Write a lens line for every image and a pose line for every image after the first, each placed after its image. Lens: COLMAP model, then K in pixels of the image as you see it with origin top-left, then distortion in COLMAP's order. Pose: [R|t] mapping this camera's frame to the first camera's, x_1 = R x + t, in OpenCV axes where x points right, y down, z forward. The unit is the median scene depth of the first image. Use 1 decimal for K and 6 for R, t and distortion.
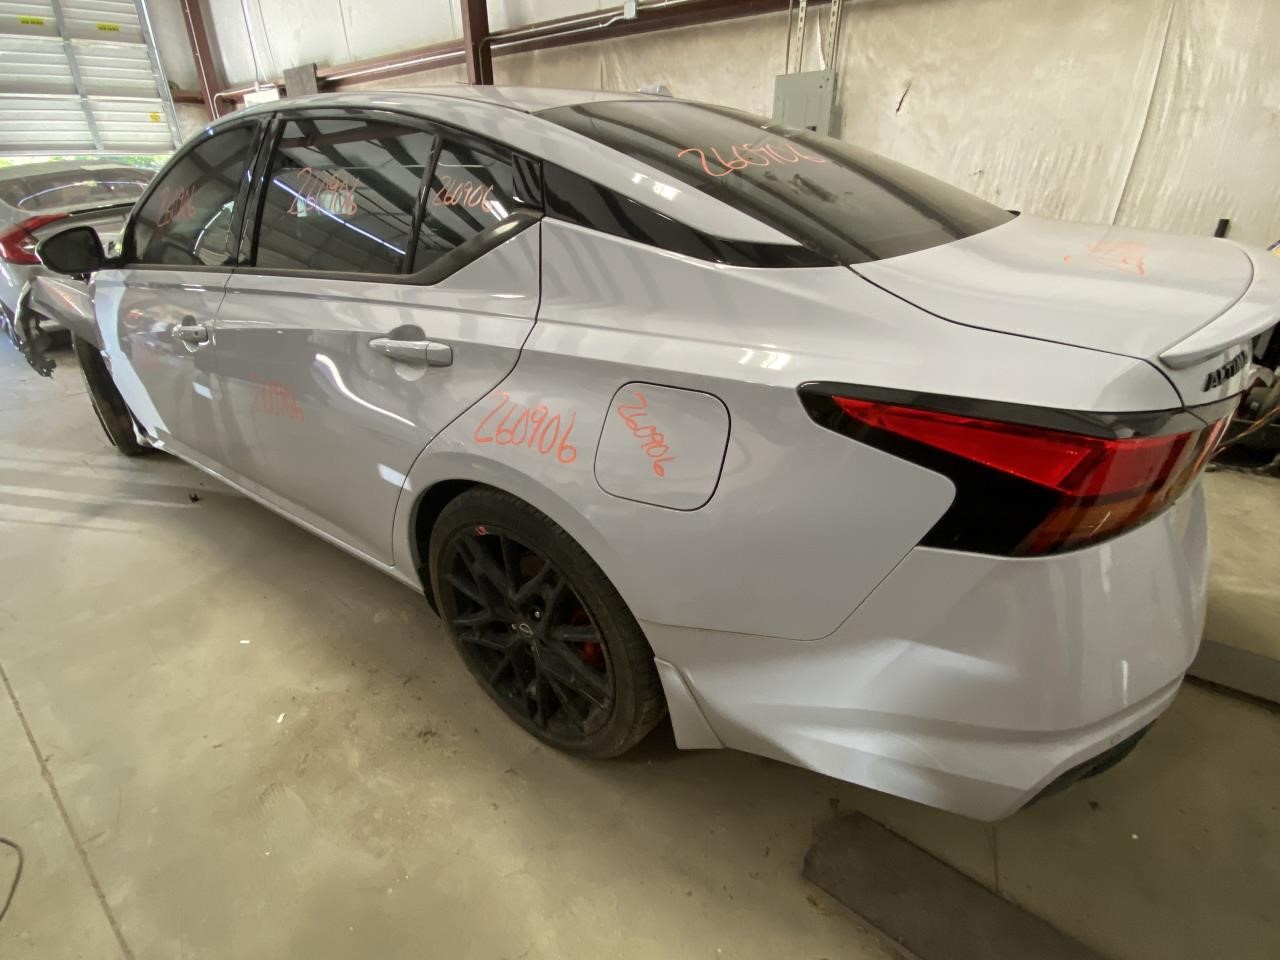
lens RADIAL K [[603.1, 0, 641.4], [0, 603.1, 500.8], [0, 0, 1]] dist [0.002978, -0.012068]
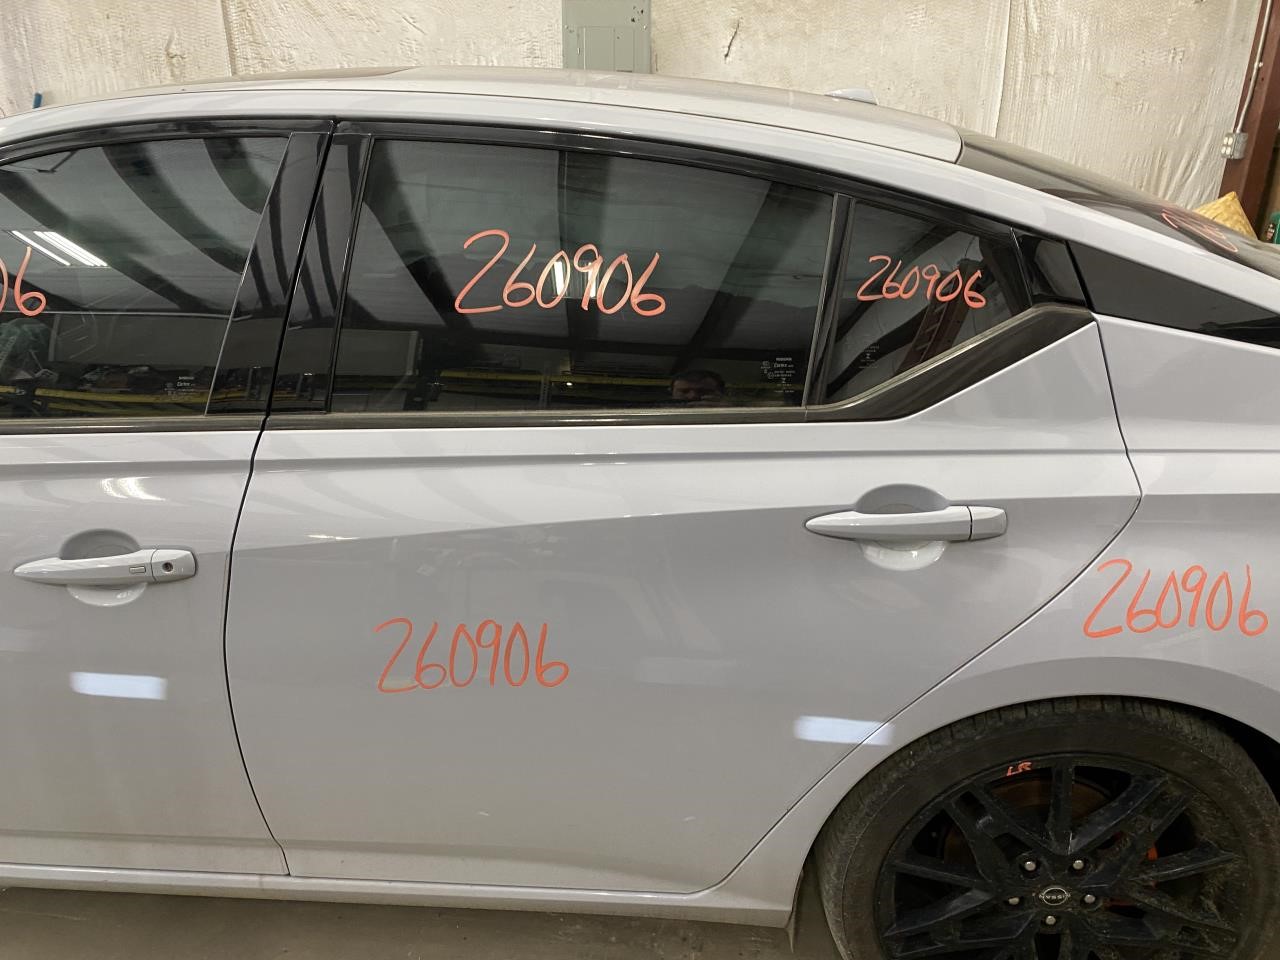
lens RADIAL K [[967.4, 0, 643.7], [0, 967.4, 480.6], [0, 0, 1]] dist [0.023214, -0.019155]
pose [[0.835755, -0.183354, 0.517585, -0.404931], [0.235665, 0.971149, -0.036504, -0.114804], [-0.495959, 0.152485, 0.854853, 0.091659]]
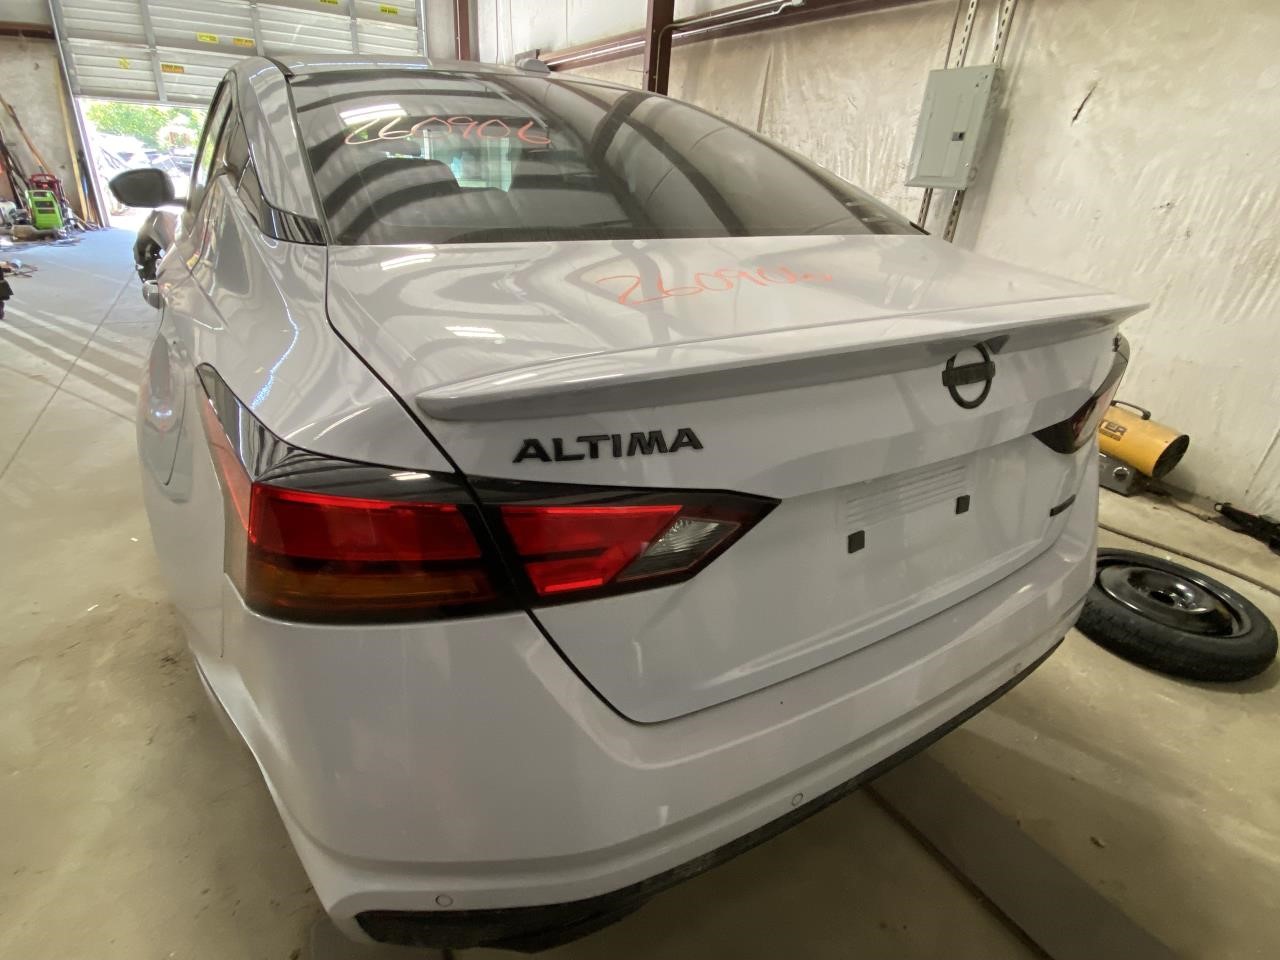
lens RADIAL K [[636.4, 0, 642.1], [0, 636.4, 508.2], [0, 0, 1]] dist [-0.003950, -0.009773]
pose [[0.924814, 0.236148, -0.298251, 0.278351], [-0.240191, 0.970439, 0.023587, -0.038934], [0.295005, 0.049824, 0.954196, 0.073563]]
